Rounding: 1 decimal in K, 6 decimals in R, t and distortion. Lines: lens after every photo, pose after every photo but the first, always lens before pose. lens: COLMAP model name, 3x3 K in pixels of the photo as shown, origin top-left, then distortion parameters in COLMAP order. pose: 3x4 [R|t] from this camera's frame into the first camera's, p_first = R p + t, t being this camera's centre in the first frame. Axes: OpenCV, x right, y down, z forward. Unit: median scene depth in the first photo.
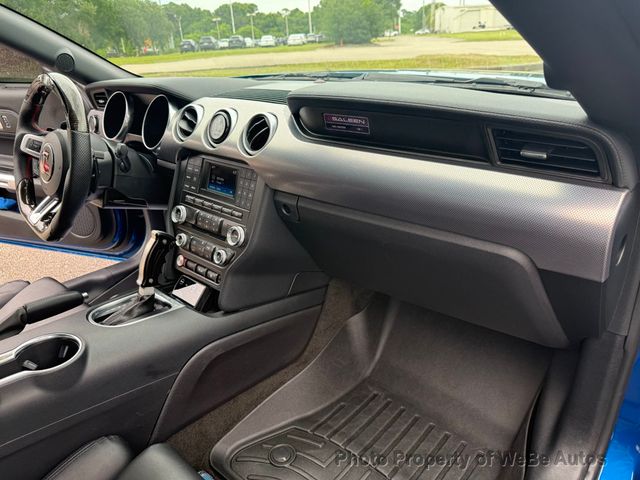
lens RADIAL K [[450.0, 0, 316.9], [0, 450.0, 238.5], [0, 0, 1]] dist [0.056426, -0.079256]
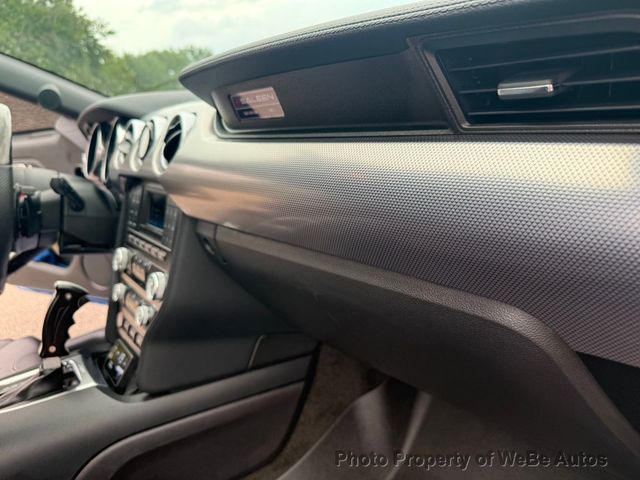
lens RADIAL K [[454.2, 0, 322.4], [0, 454.2, 236.3], [0, 0, 1]] dist [0.059776, -0.100853]
pose [[0.970982, -0.050539, -0.233750, 0.231724], [0.027950, 0.994699, -0.098959, -0.004941], [0.237512, 0.089554, 0.967248, 0.328311]]
